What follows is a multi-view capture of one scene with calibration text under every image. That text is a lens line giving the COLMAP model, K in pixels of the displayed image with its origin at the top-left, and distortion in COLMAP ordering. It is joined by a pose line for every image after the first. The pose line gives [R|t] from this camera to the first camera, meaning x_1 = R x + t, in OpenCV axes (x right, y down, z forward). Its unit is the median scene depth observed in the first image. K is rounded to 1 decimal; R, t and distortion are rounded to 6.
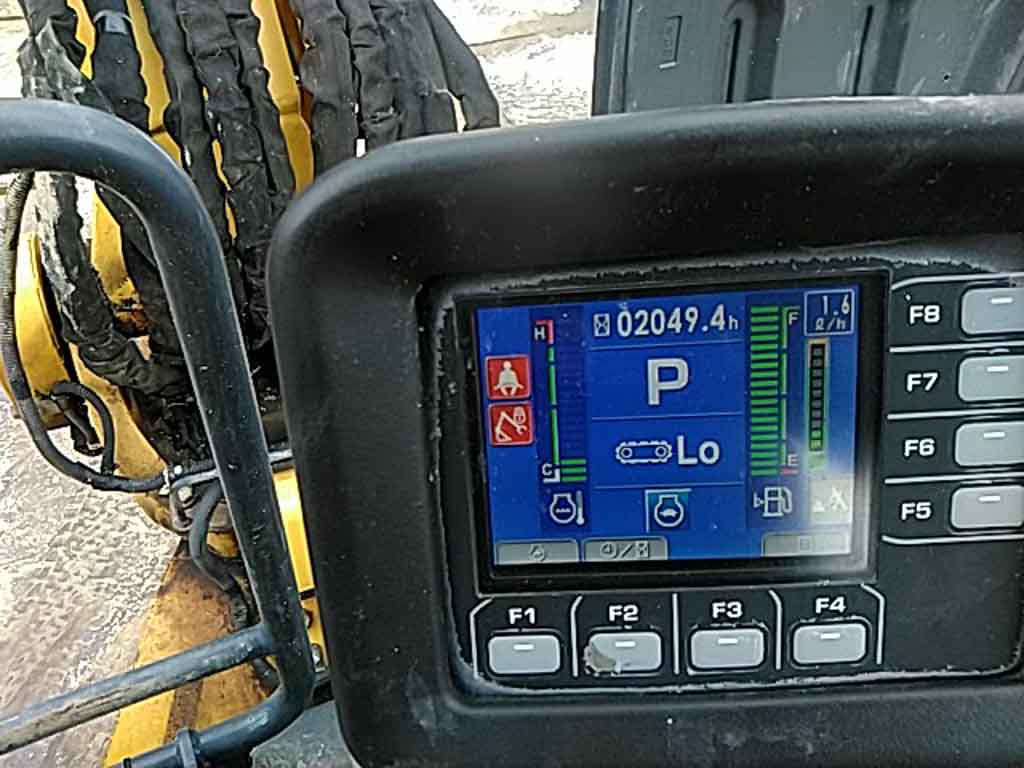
lens RADIAL K [[835.7, 0, 508.9], [0, 835.7, 384.9], [0, 0, 1]] dist [0.070475, -0.231728]
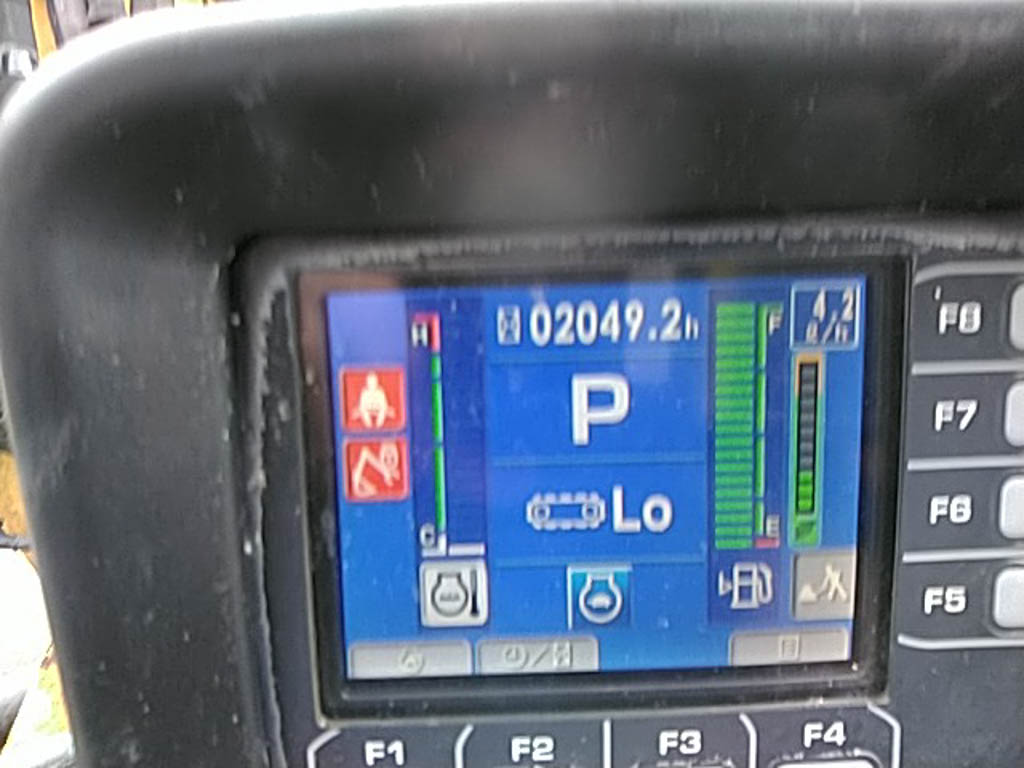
lens RADIAL K [[835.7, 0, 531.8], [0, 835.7, 362.9], [0, 0, 1]] dist [0.070475, -0.231728]
pose [[0.995048, 0.030987, 0.094440, 0.064232], [-0.021423, 0.994691, -0.100651, 0.028026], [-0.097058, 0.098129, 0.990429, 0.304171]]
